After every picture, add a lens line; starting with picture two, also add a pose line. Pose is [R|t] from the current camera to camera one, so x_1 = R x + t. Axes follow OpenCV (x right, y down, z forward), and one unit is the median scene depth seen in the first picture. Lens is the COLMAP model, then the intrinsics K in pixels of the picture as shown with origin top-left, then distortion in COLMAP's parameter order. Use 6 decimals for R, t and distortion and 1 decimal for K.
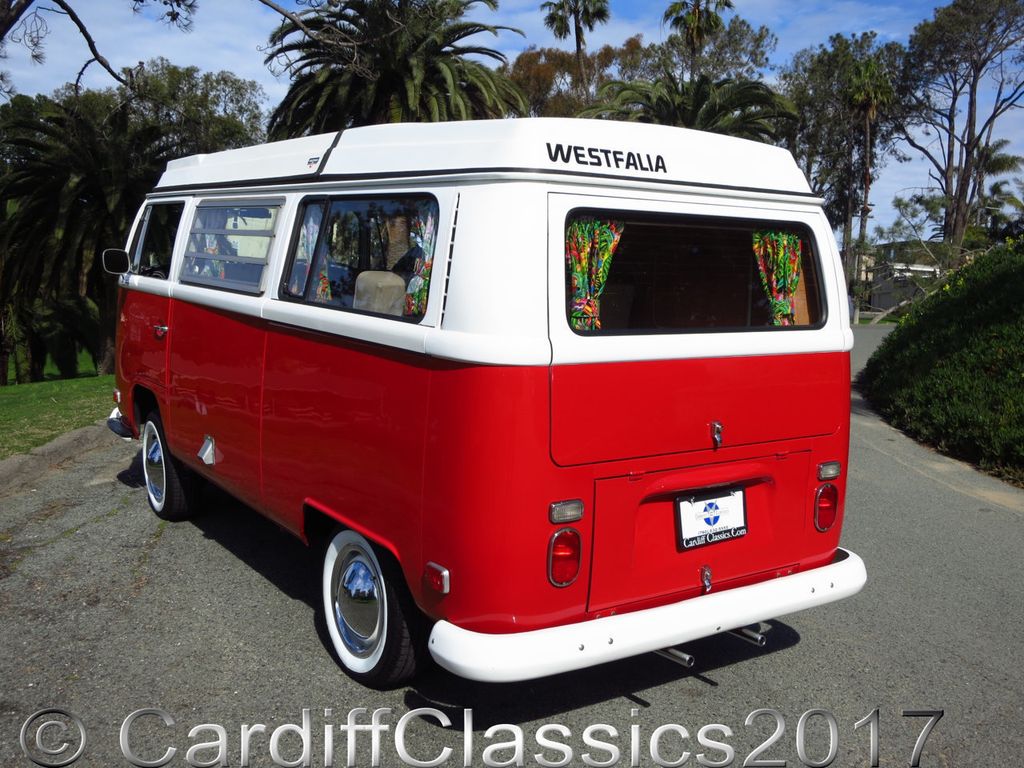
lens RADIAL K [[1018.9, 0, 512.0], [0, 1018.9, 384.0], [0, 0, 1]] dist [-0.043277, -0.014859]
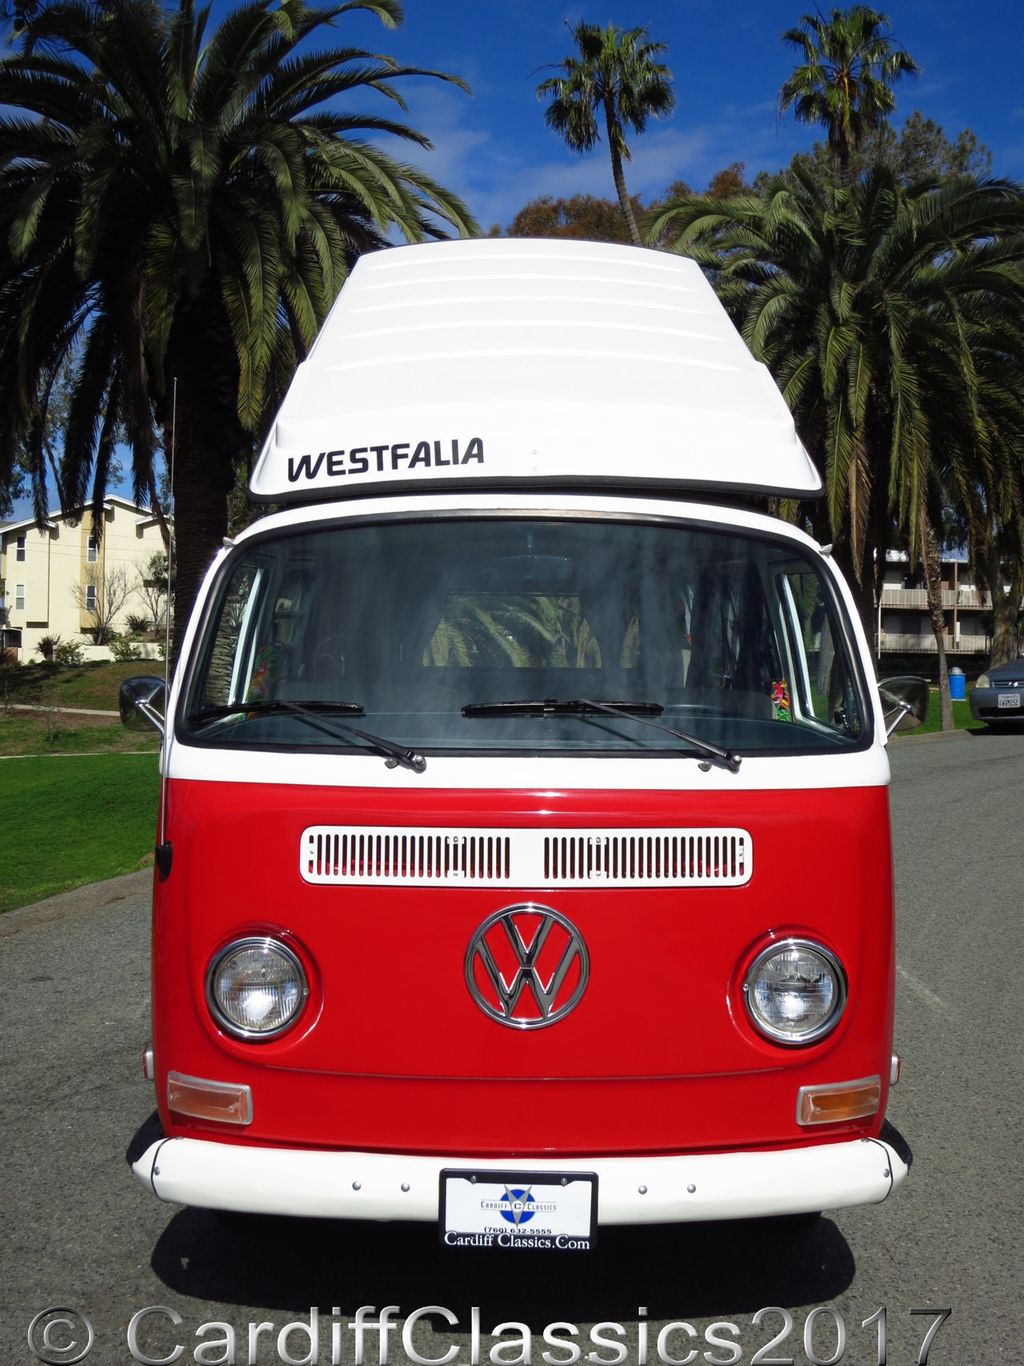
lens RADIAL K [[1755.4, 0, 512.0], [0, 1755.4, 683.0], [0, 0, 1]] dist [0.009902, -0.474305]
pose [[0.998370, -0.053059, -0.021025, 0.018858], [0.051501, 0.996302, -0.068769, -0.019500], [0.024596, 0.067574, 0.997411, 0.153822]]
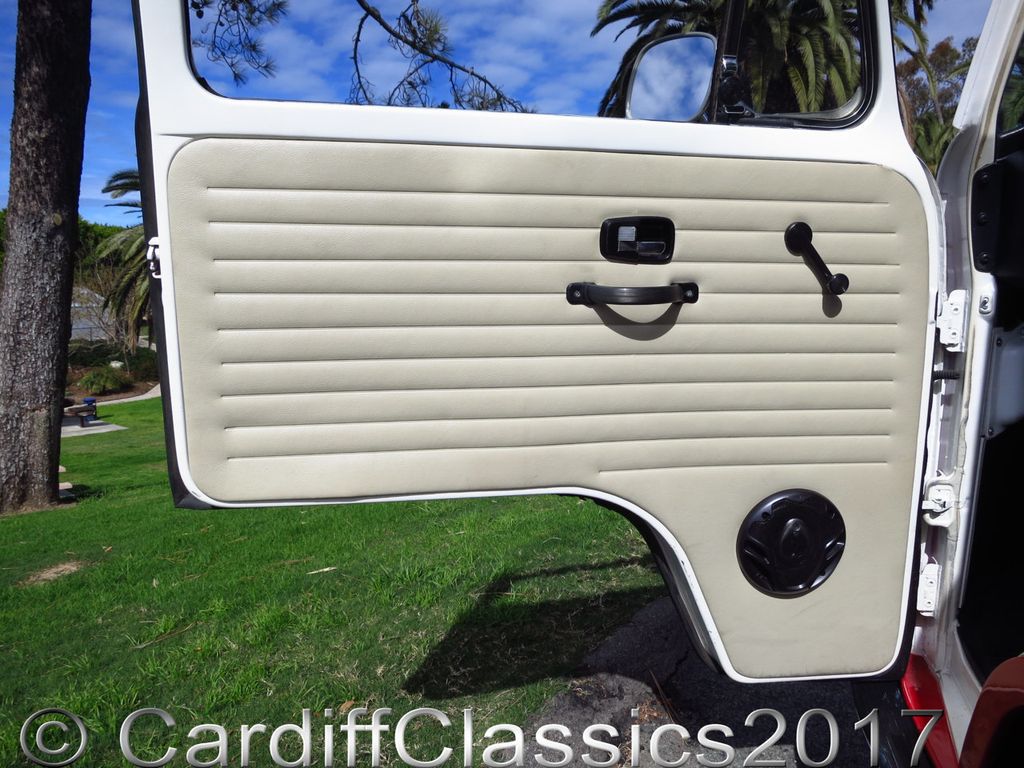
lens RADIAL K [[737.1, 0, 512.0], [0, 737.1, 384.0], [0, 0, 1]] dist [-0.055421, 0.017191]
pose [[0.928749, -0.005442, -0.370670, -0.042628], [0.018008, 0.999374, 0.030449, -0.020744], [0.370272, -0.034955, 0.928265, 0.209219]]
